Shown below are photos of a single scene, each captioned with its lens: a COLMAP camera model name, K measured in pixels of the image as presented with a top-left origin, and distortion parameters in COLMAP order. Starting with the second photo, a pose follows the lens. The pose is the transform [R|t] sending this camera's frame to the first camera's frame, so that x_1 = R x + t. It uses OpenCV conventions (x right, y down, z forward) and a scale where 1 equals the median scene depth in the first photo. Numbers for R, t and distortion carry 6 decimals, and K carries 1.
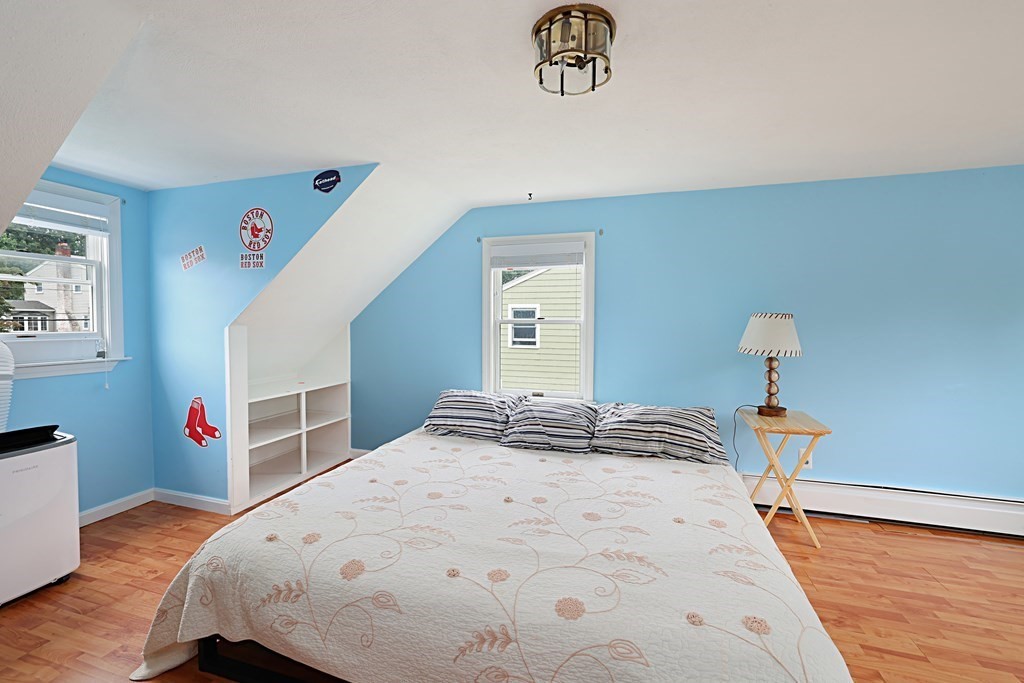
lens RADIAL K [[431.4, 0, 513.3], [0, 431.4, 335.6], [0, 0, 1]] dist [-0.016781, 0.008675]
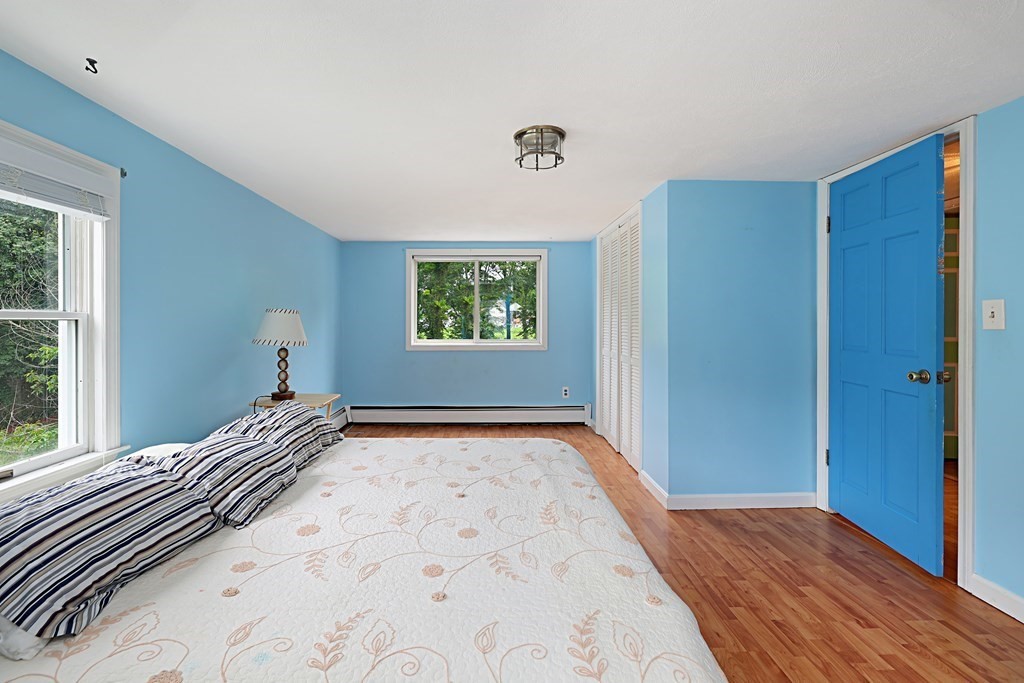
lens RADIAL K [[443.1, 0, 484.2], [0, 443.1, 322.2], [0, 0, 1]] dist [-0.001372, -0.000072]
pose [[-0.289245, -0.007230, 0.957228, -0.858738], [0.026101, 0.999540, 0.015436, -0.029205], [-0.956899, 0.029450, -0.288923, 1.049778]]
